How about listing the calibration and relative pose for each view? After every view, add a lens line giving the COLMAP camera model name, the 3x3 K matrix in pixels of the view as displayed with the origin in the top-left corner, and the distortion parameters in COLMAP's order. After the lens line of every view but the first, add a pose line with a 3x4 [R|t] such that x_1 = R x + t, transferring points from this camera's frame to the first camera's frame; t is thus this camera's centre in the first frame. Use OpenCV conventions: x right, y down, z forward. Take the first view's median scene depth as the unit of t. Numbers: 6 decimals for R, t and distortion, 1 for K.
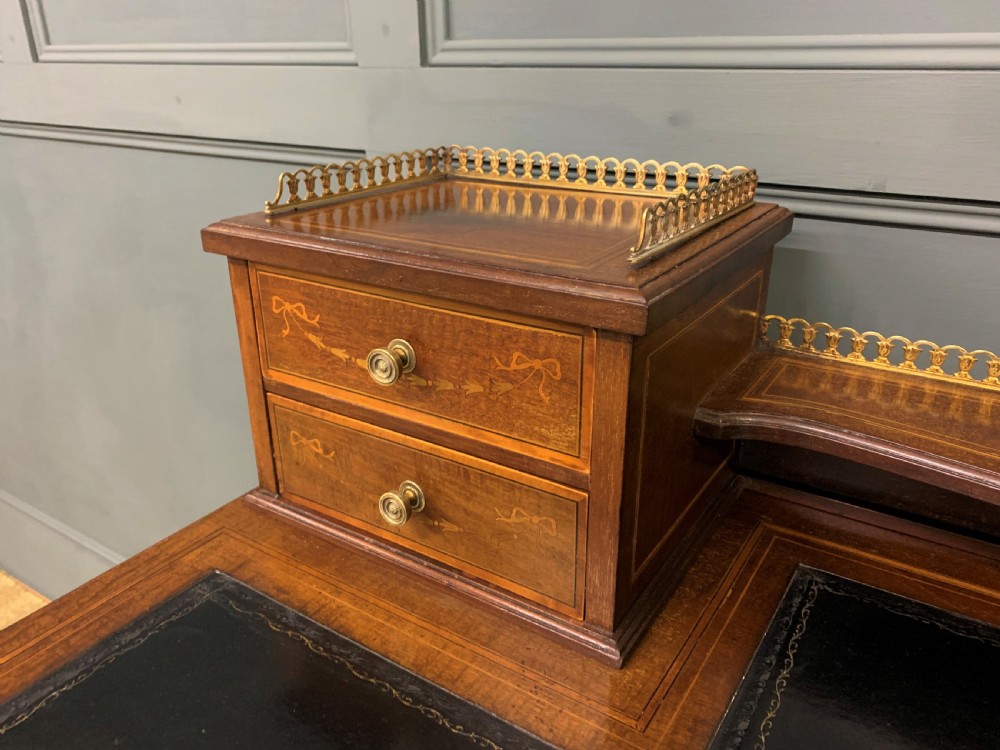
lens RADIAL K [[789.5, 0, 503.6], [0, 789.5, 372.7], [0, 0, 1]] dist [0.005788, 0.001336]
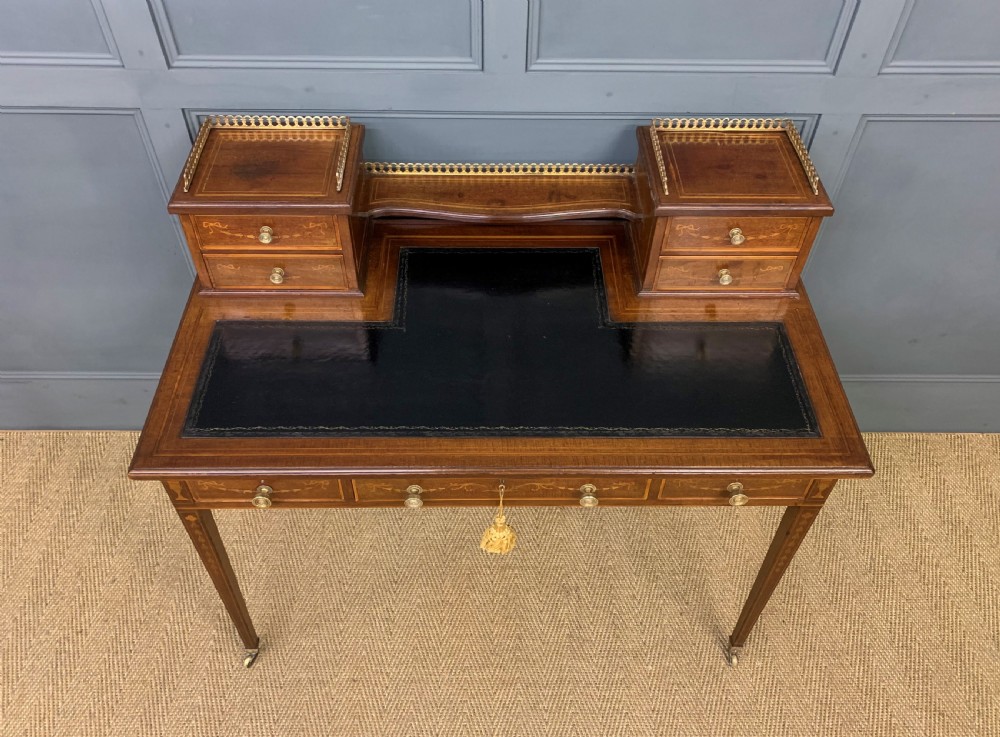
lens RADIAL K [[802.7, 0, 496.7], [0, 802.7, 356.2], [0, 0, 1]] dist [0.010692, -0.000867]
pose [[0.828224, -0.399206, 0.393292, -0.721865], [0.191595, 0.861234, 0.470709, -0.799712], [-0.526627, -0.314500, 0.789781, -1.824440]]
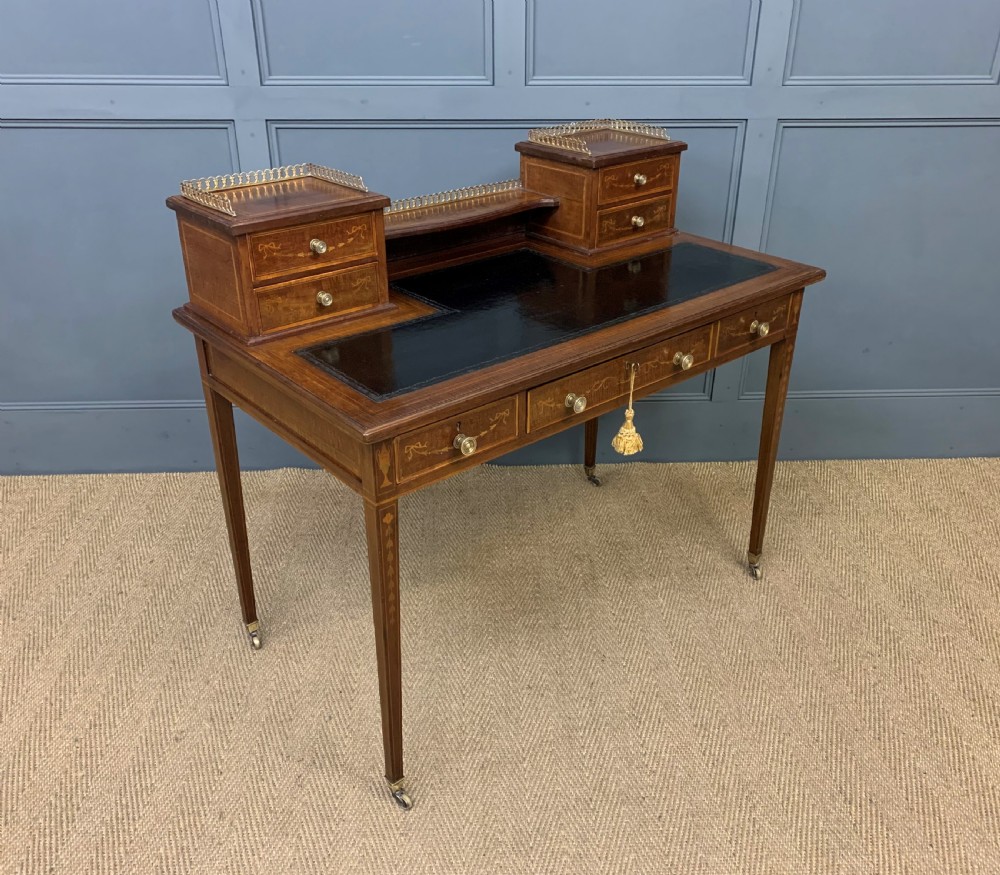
lens RADIAL K [[898.1, 0, 507.9], [0, 898.1, 445.0], [0, 0, 1]] dist [0.057097, -0.116540]
pose [[0.806999, -0.266491, 0.527006, -1.966682], [0.211299, 0.963614, 0.163711, 0.669390], [-0.551458, -0.020759, 0.833945, -2.958052]]
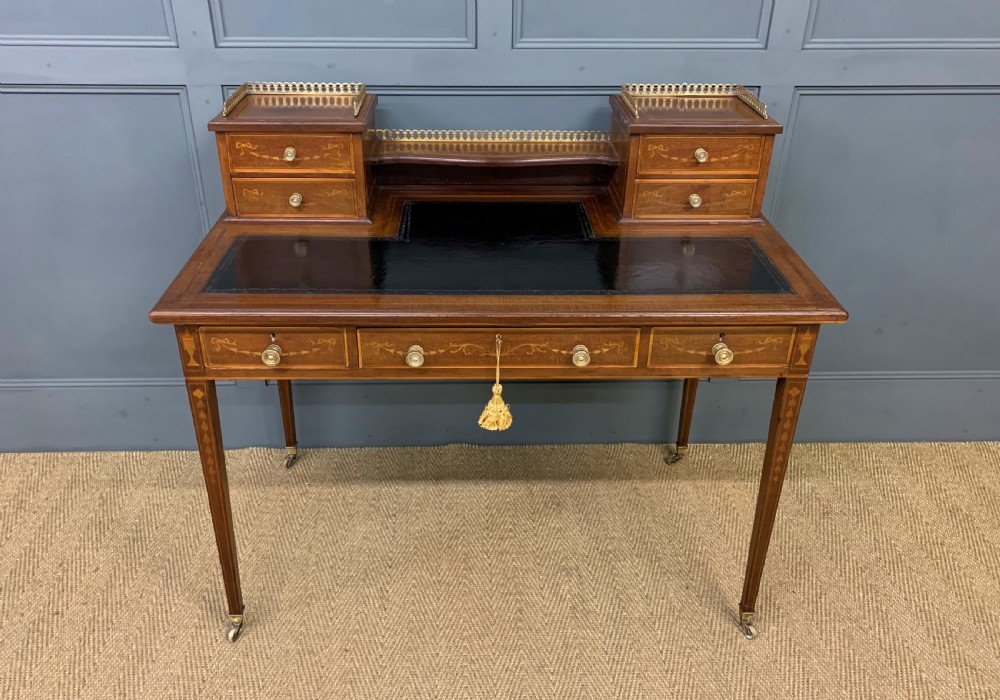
lens RADIAL K [[807.2, 0, 482.8], [0, 807.2, 339.2], [0, 0, 1]] dist [0.005355, 0.006240]
pose [[0.816284, -0.266819, 0.512335, -1.332925], [0.203871, 0.962926, 0.176663, 0.282559], [-0.540478, -0.039757, 0.840418, -2.207516]]
